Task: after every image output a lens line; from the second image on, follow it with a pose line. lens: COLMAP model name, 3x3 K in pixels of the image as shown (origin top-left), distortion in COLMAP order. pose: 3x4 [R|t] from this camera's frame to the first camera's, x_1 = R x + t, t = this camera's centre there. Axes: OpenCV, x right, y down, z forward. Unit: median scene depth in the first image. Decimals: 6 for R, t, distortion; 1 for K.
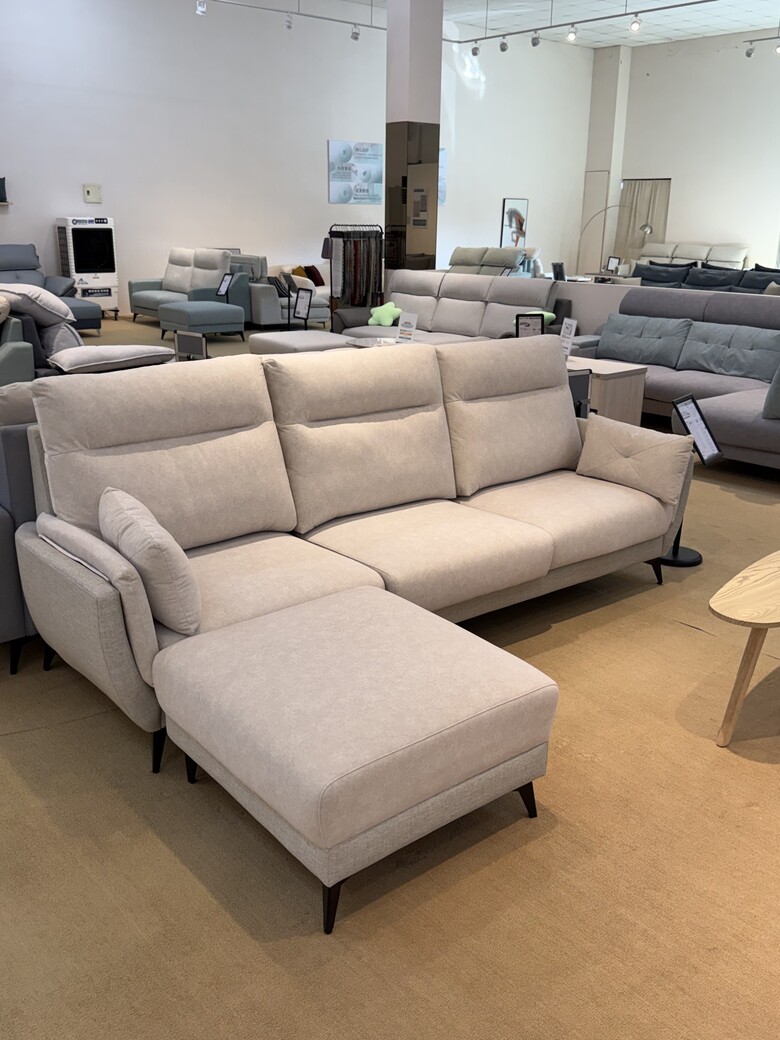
lens RADIAL K [[930.0, 0, 390.0], [0, 930.0, 520.0], [0, 0, 1]] dist [0.012595, -0.000882]
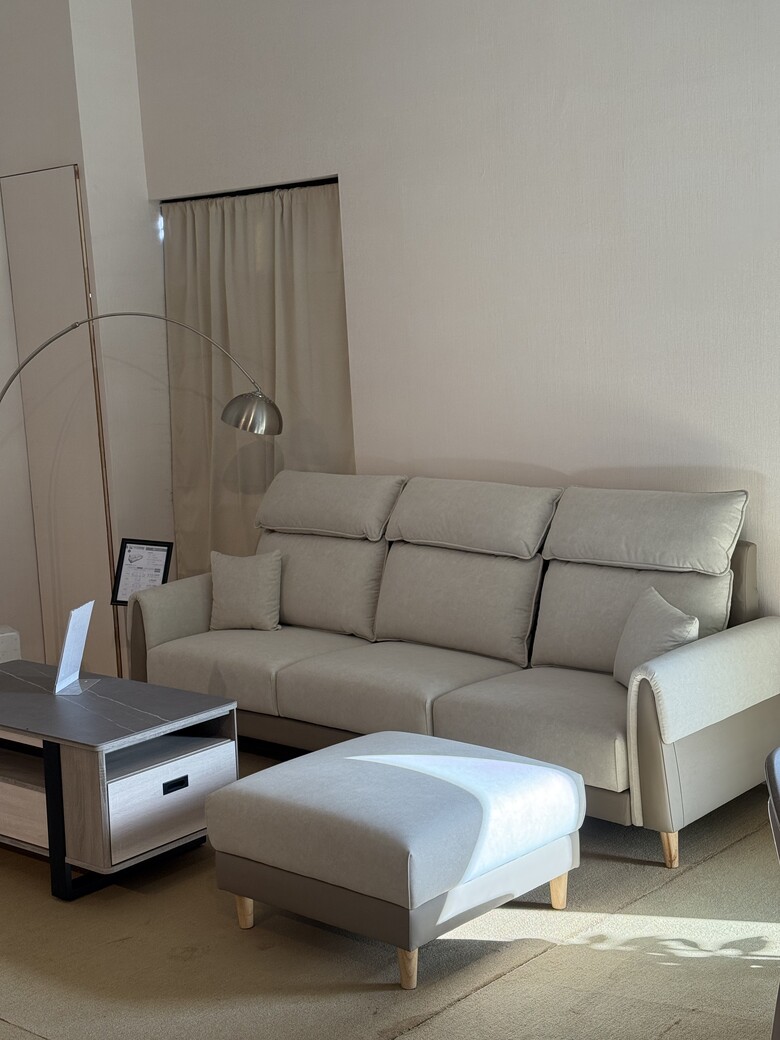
lens RADIAL K [[1475.0, 0, 390.0], [0, 1475.0, 520.0], [0, 0, 1]] dist [0.015055, 0.015298]
pose [[0.985819, -0.087732, 0.143049, 0.256298], [0.112970, 0.977316, -0.179141, -0.226925], [-0.124088, 0.192761, 0.973368, 0.682625]]
